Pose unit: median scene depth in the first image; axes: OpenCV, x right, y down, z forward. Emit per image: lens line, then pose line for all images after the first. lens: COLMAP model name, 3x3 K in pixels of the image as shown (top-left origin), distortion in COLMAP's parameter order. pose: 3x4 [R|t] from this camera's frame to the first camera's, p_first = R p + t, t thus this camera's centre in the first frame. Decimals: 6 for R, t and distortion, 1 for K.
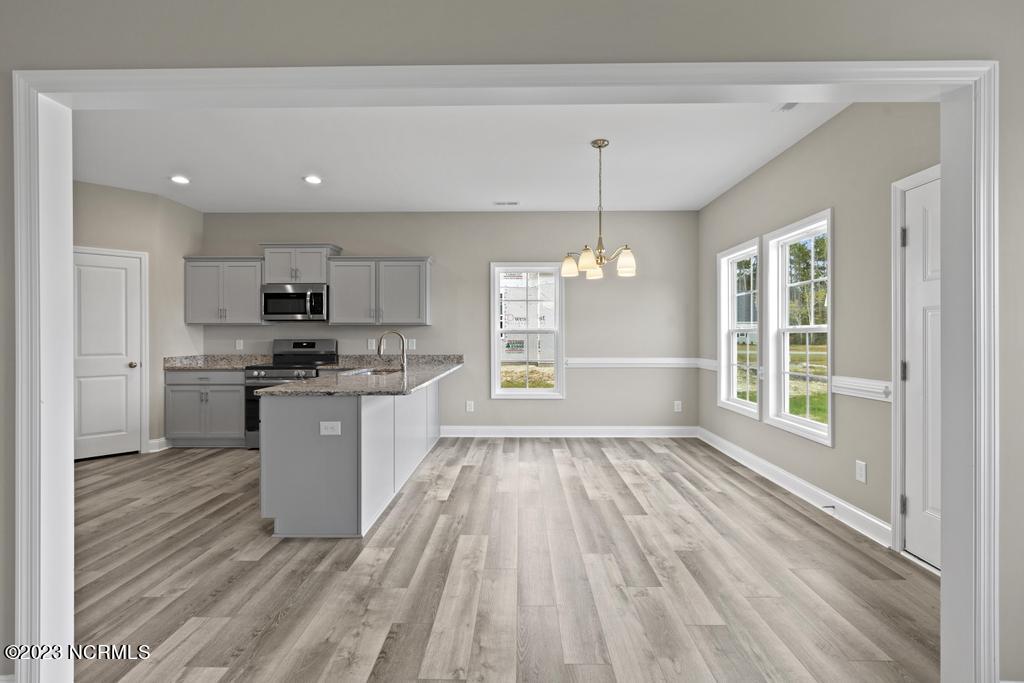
lens RADIAL K [[466.9, 0, 514.7], [0, 466.9, 334.1], [0, 0, 1]] dist [0.003881, 0.000346]
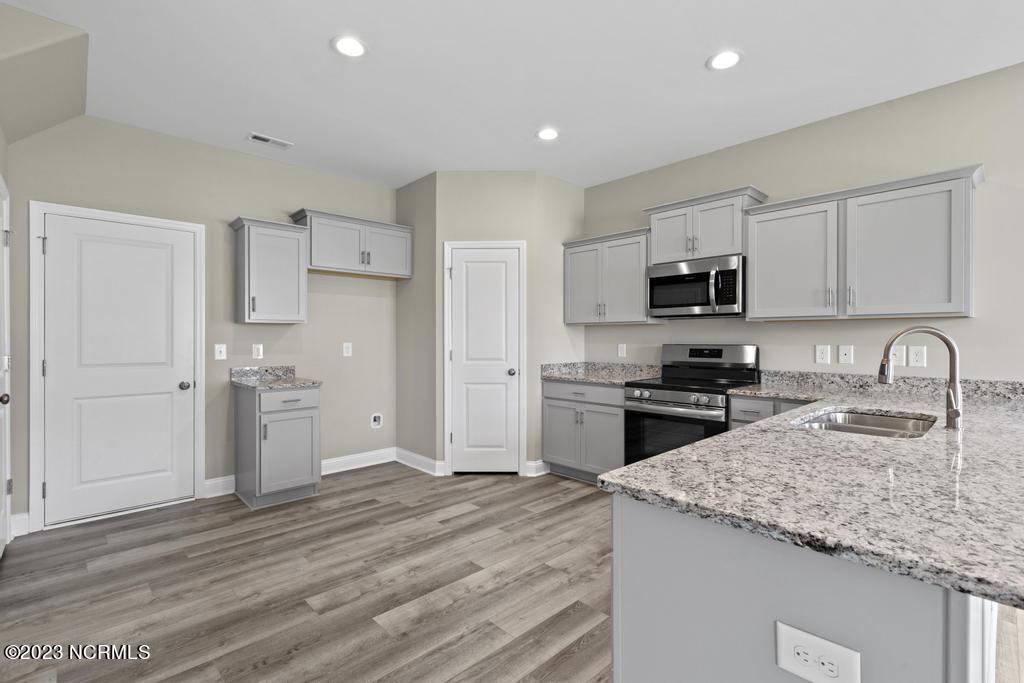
lens RADIAL K [[466.9, 0, 519.3], [0, 466.9, 338.9], [0, 0, 1]] dist [0.003881, 0.000346]
pose [[0.703705, 0.001350, -0.710491, -0.211389], [0.000456, 0.999997, 0.002352, 0.002257], [0.710492, -0.001979, 0.703702, 0.442467]]
